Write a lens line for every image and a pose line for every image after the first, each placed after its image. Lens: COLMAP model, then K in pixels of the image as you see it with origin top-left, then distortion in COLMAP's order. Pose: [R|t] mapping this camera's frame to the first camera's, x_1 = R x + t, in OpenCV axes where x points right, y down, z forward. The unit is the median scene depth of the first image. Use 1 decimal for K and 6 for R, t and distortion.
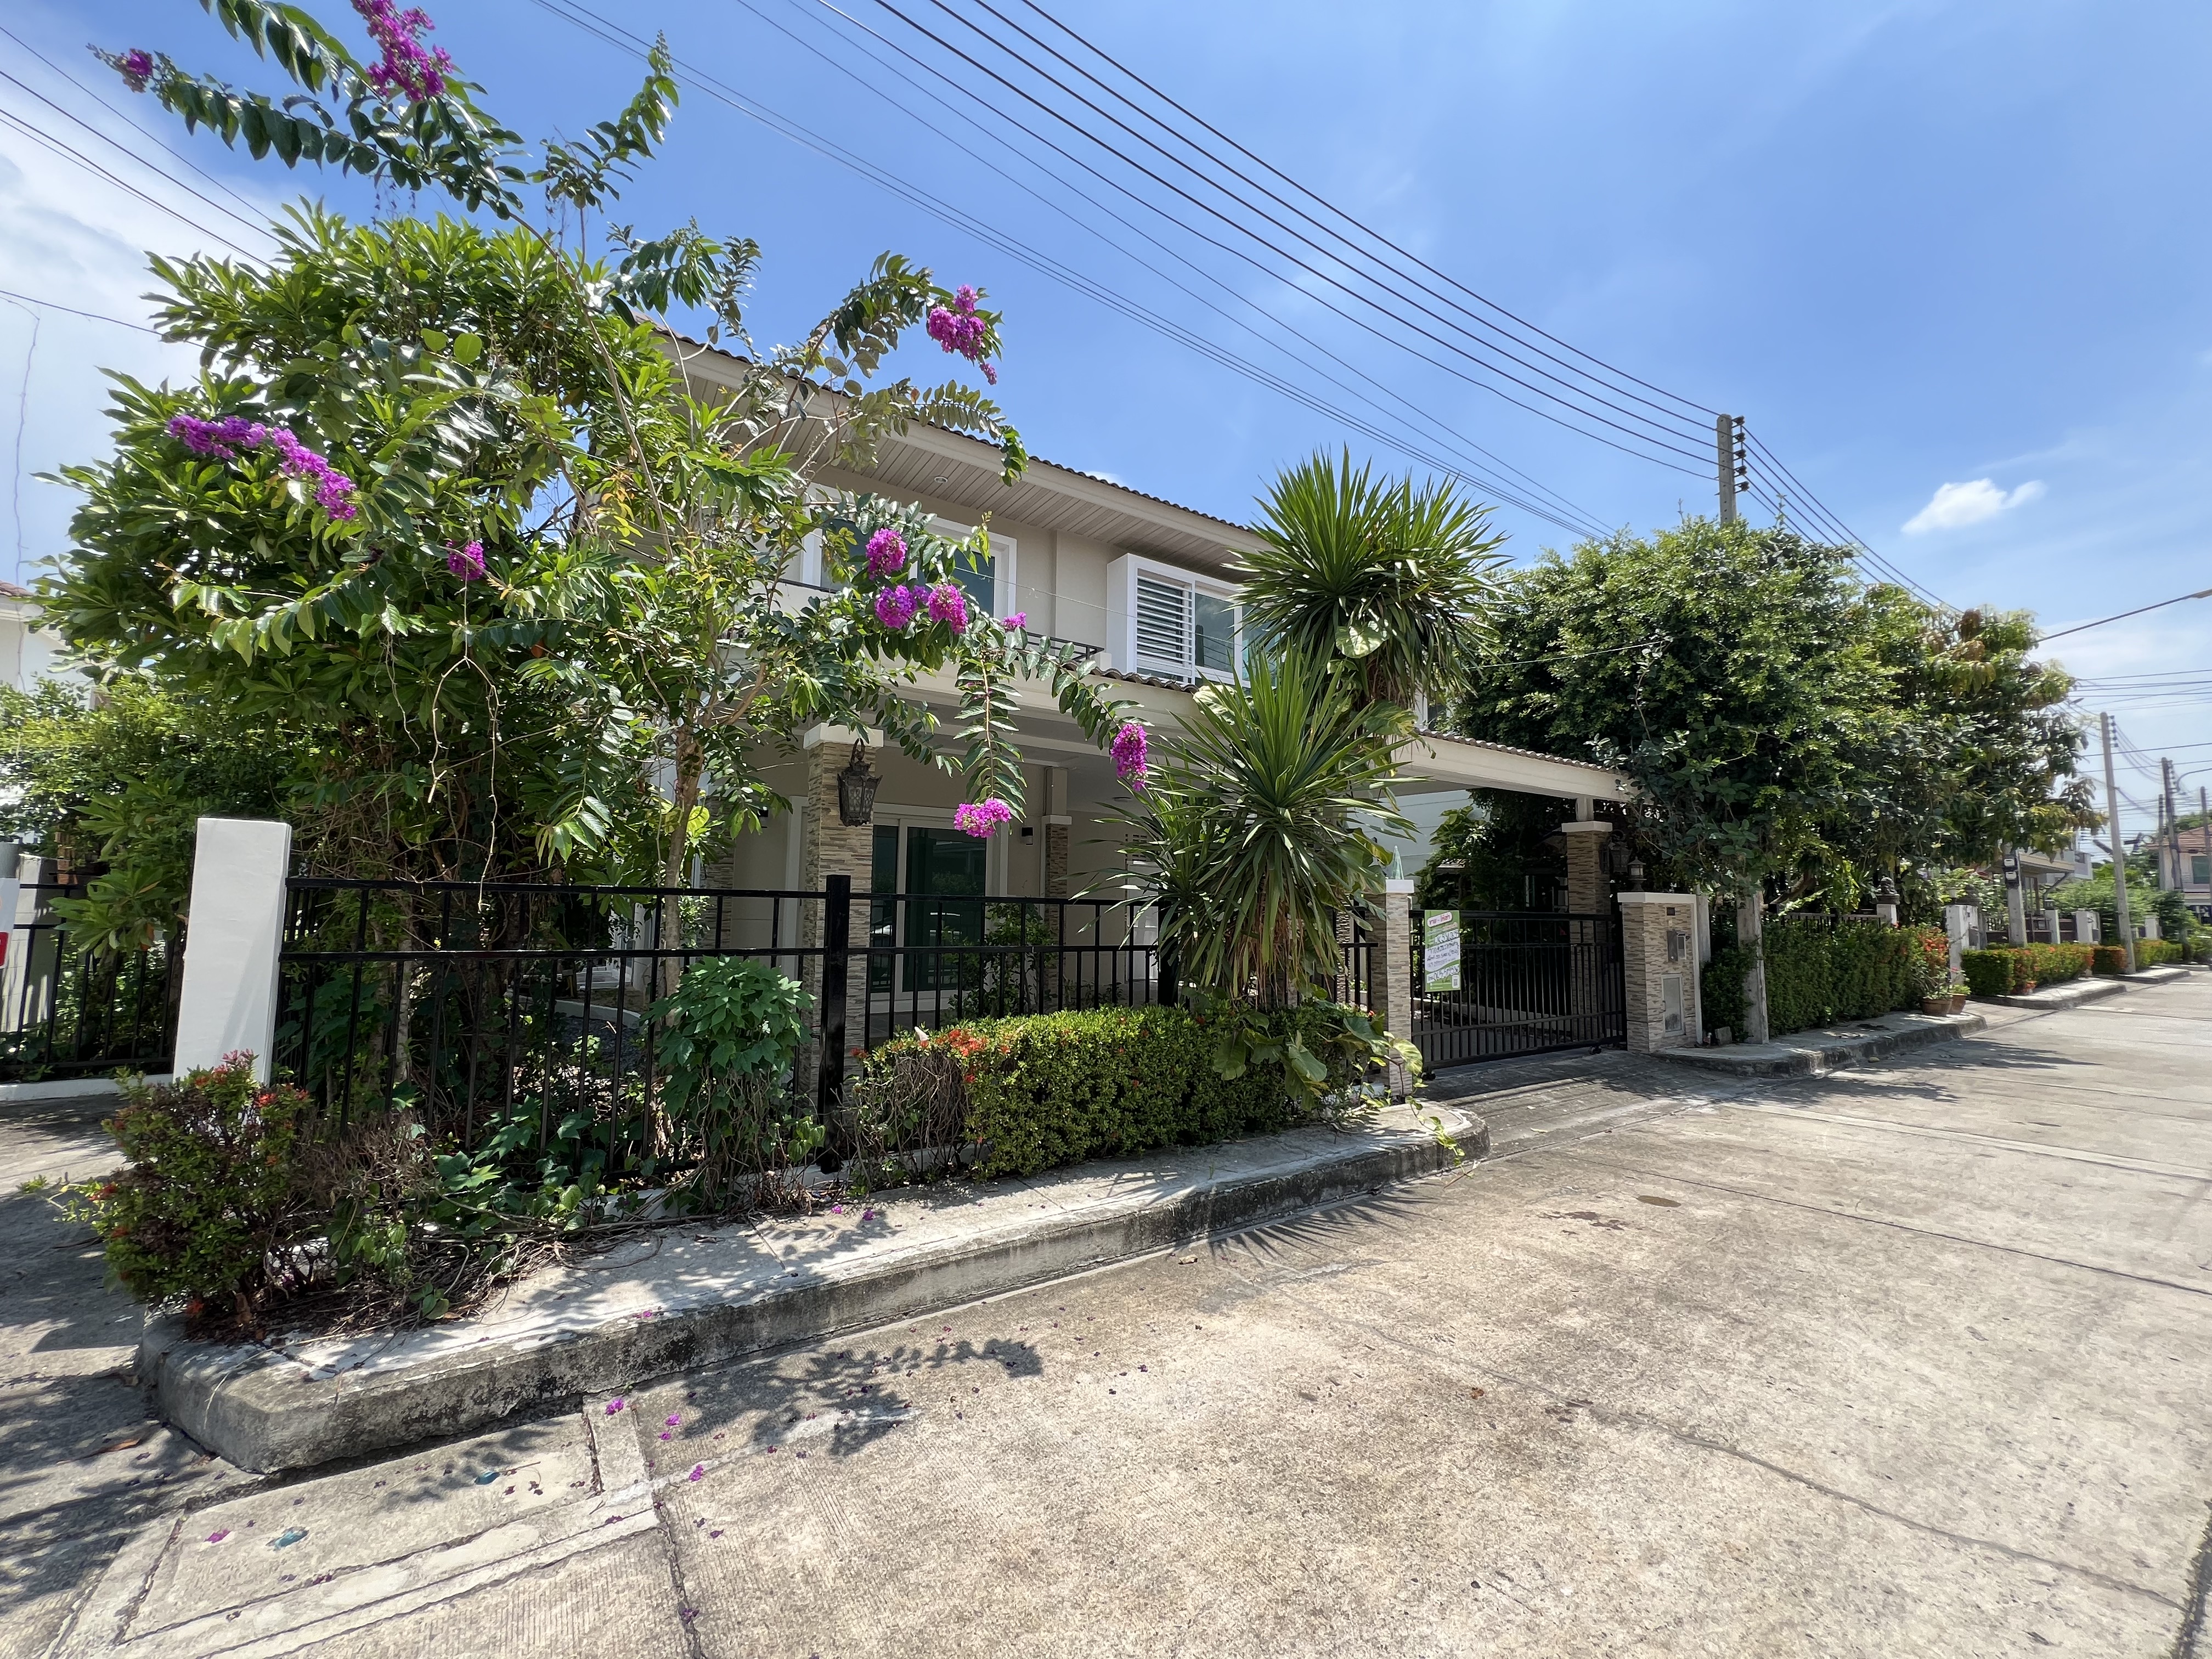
lens RADIAL K [[889.6, 0, 1108.4], [0, 889.6, 828.9], [0, 0, 1]] dist [-0.001342, 0.000438]
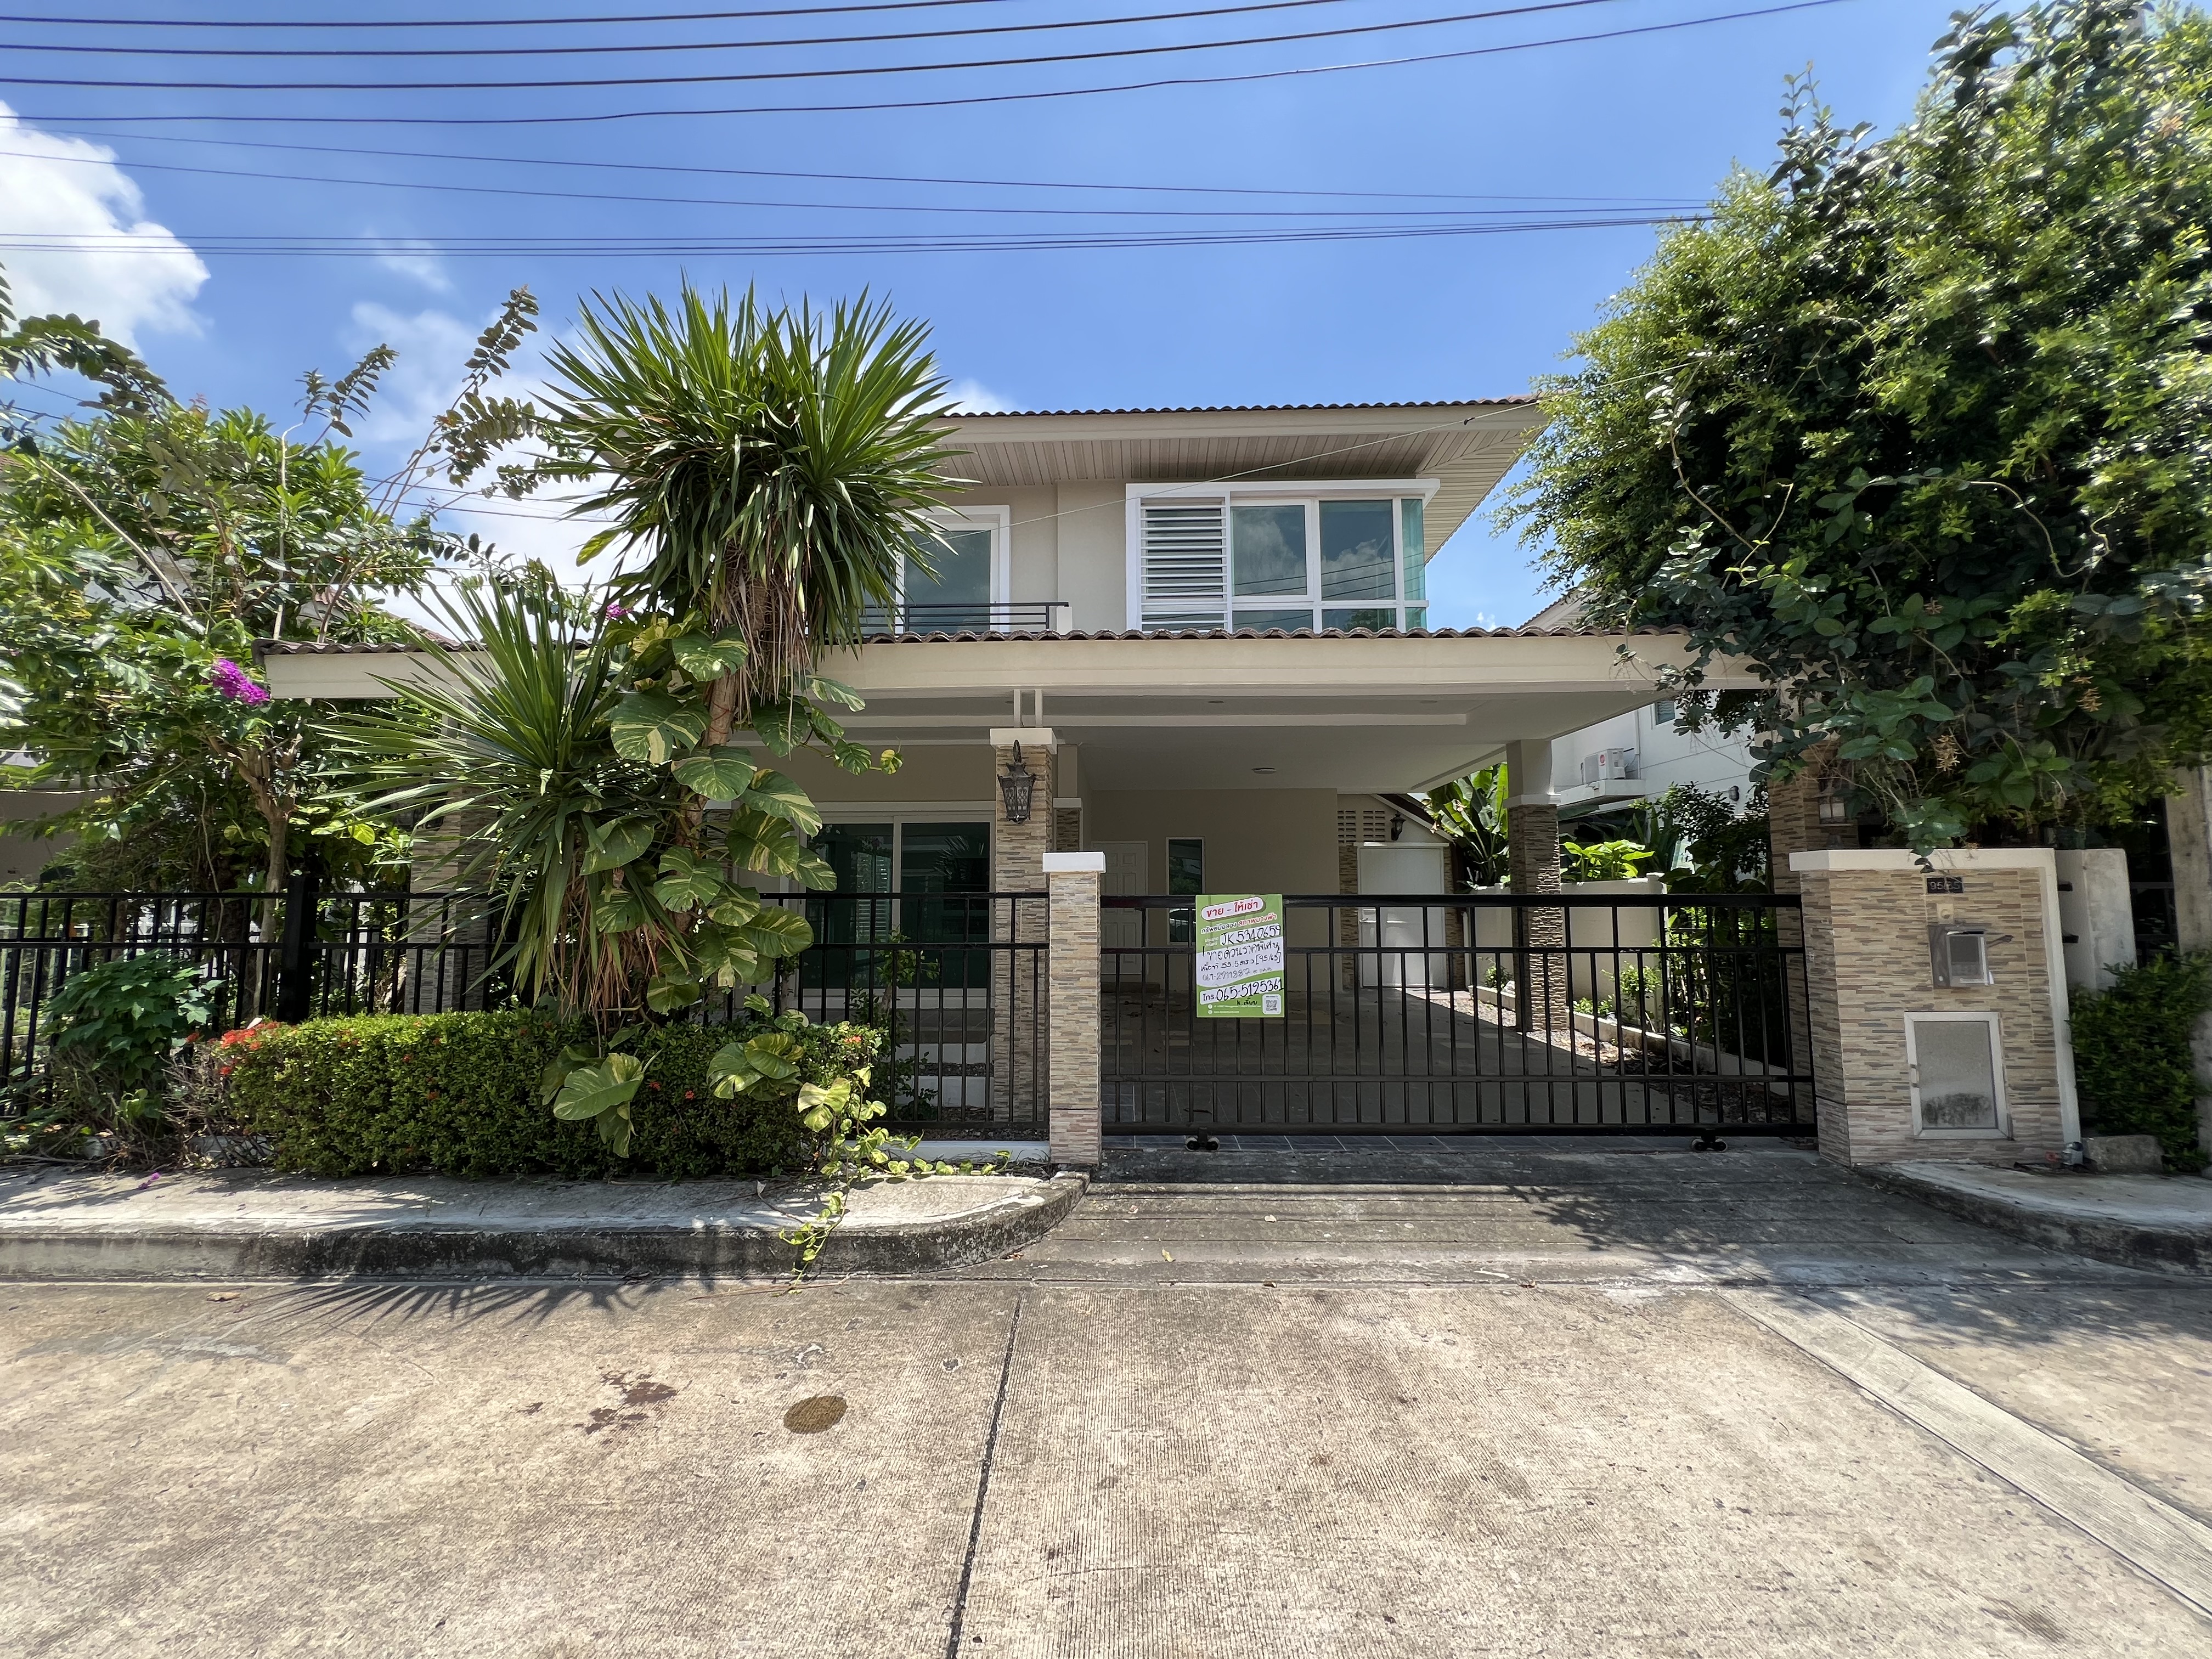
lens RADIAL K [[889.6, 0, 1105.5], [0, 889.6, 831.5], [0, 0, 1]] dist [-0.001342, 0.000438]
pose [[0.808144, -0.064984, -0.585389, 1.131482], [0.068008, 0.997542, -0.016850, 0.081555], [0.585045, -0.026193, 0.810577, 0.680007]]
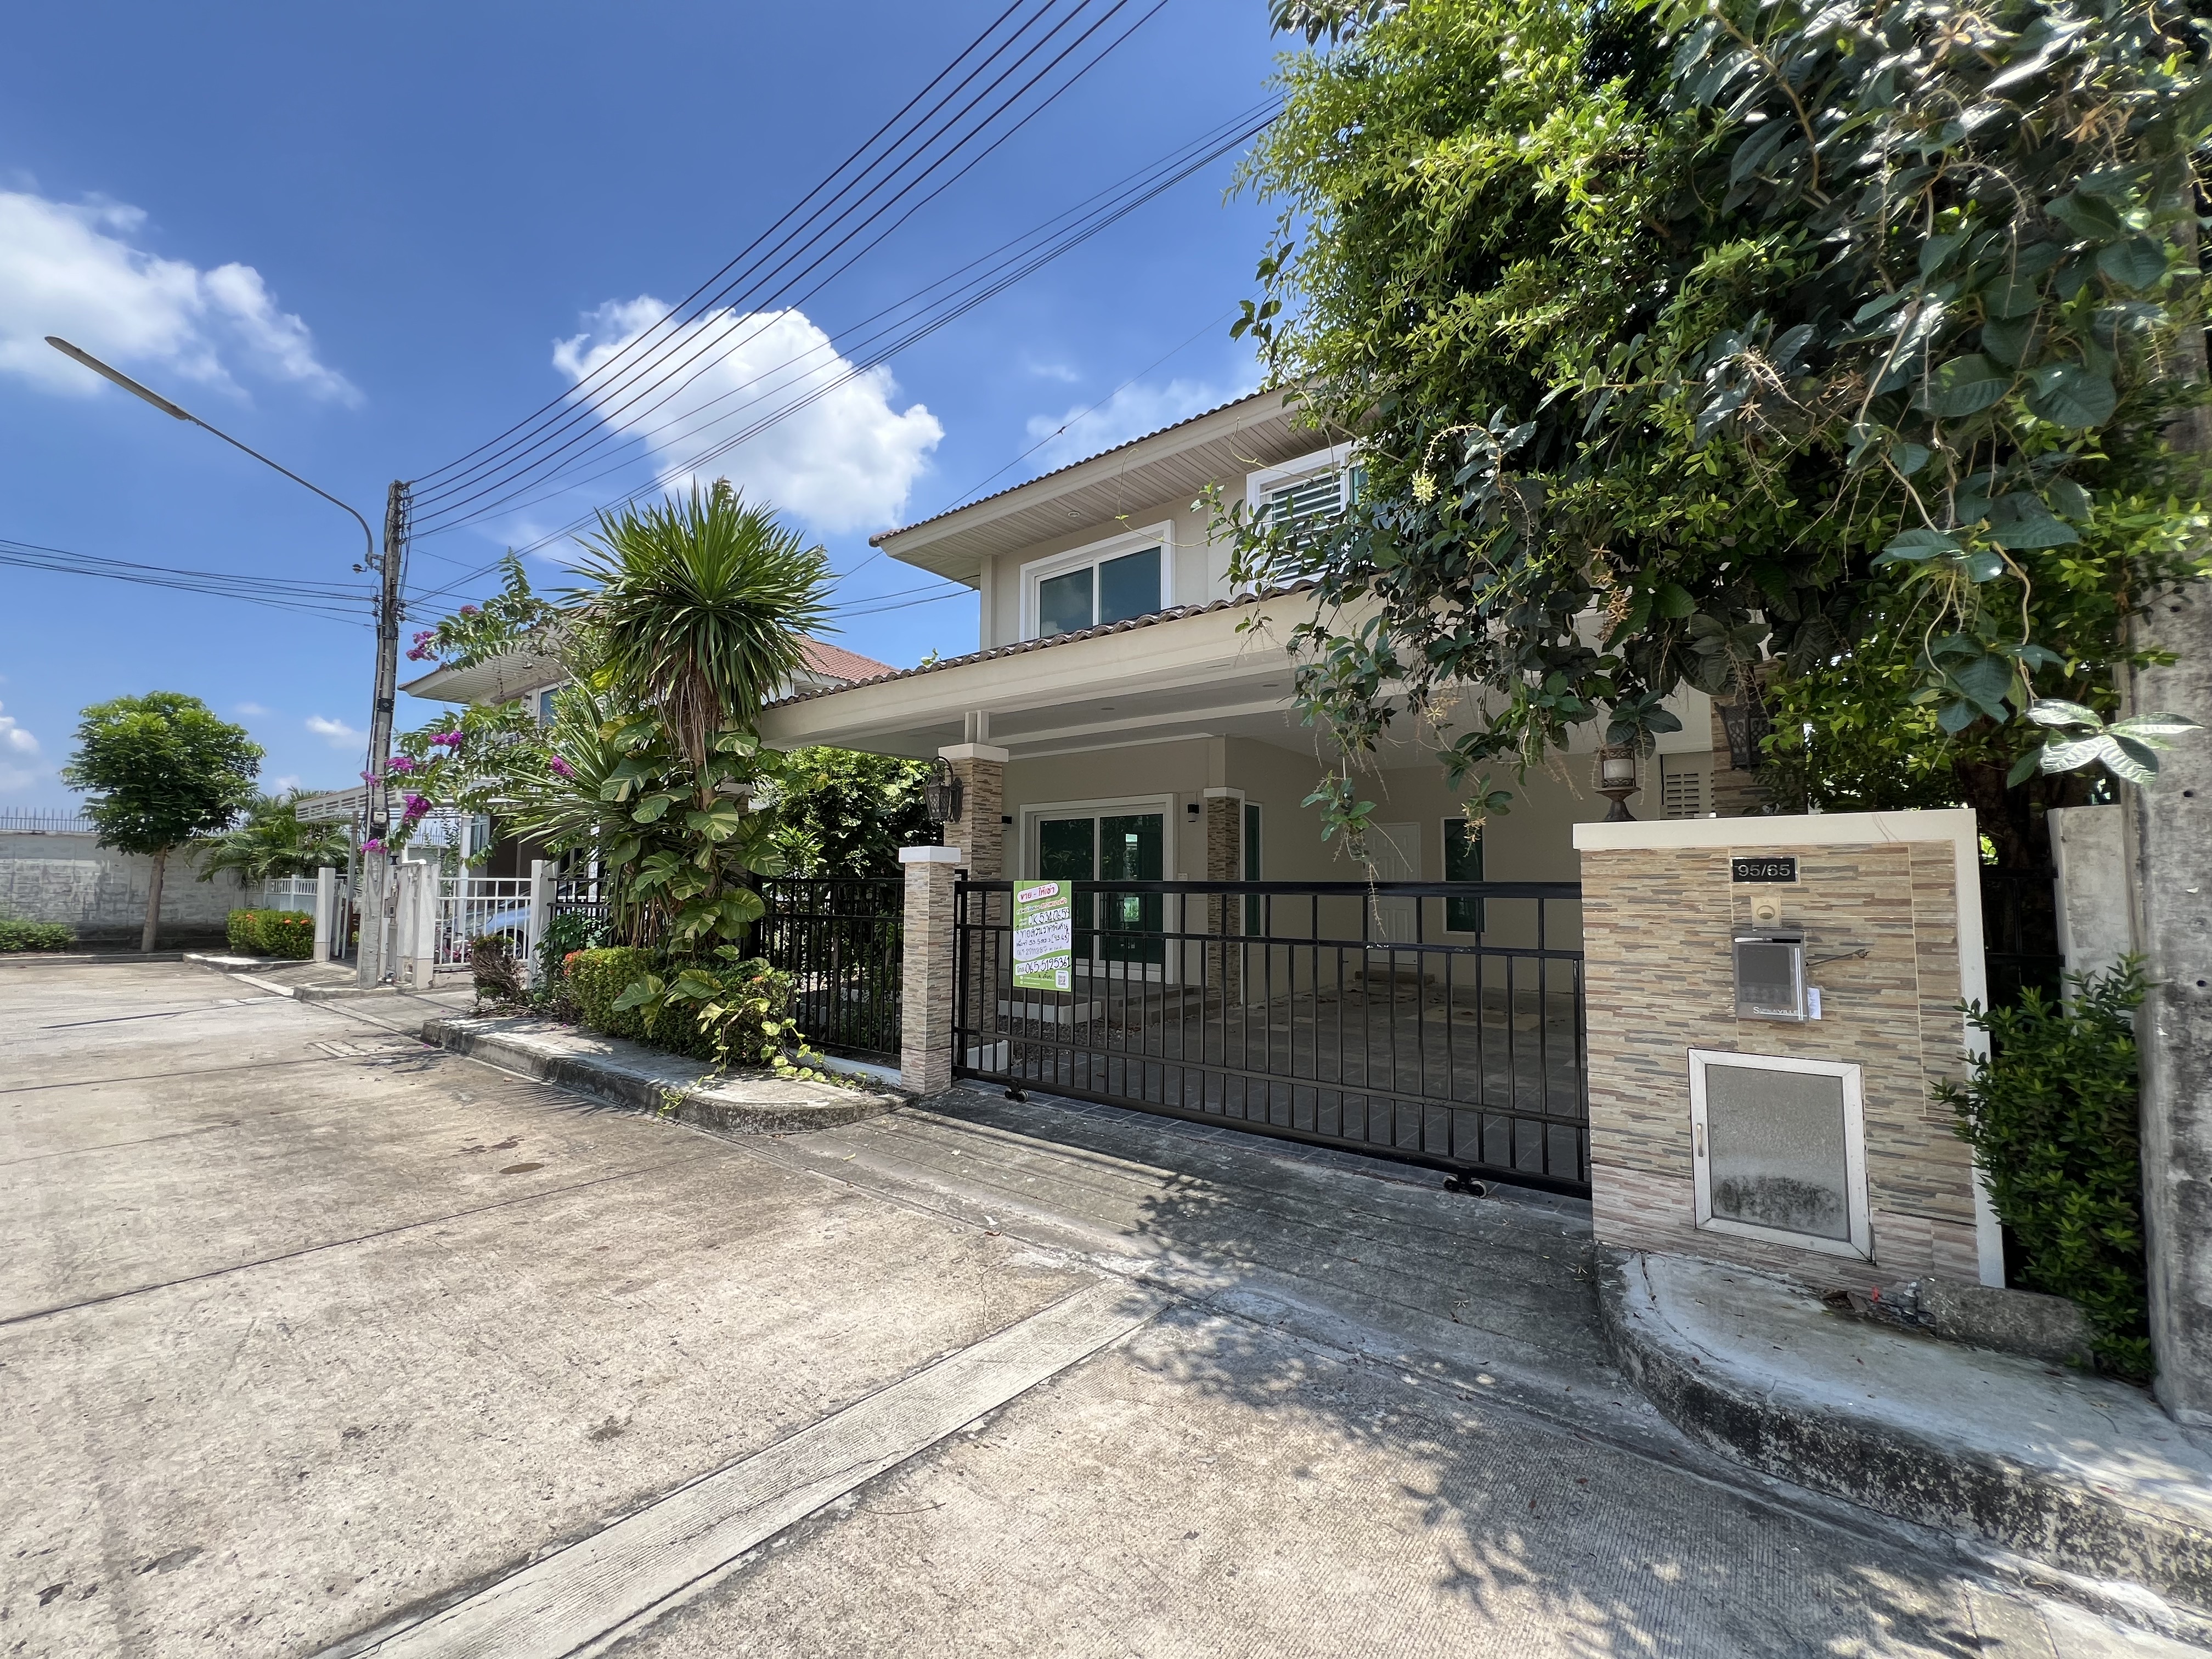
lens RADIAL K [[889.6, 0, 1102.1], [0, 889.6, 828.8], [0, 0, 1]] dist [-0.001342, 0.000438]
pose [[0.291913, -0.075214, -0.953483, 1.821604], [0.086310, 0.994907, -0.052058, 0.151239], [0.952542, -0.067099, 0.296918, 1.374734]]
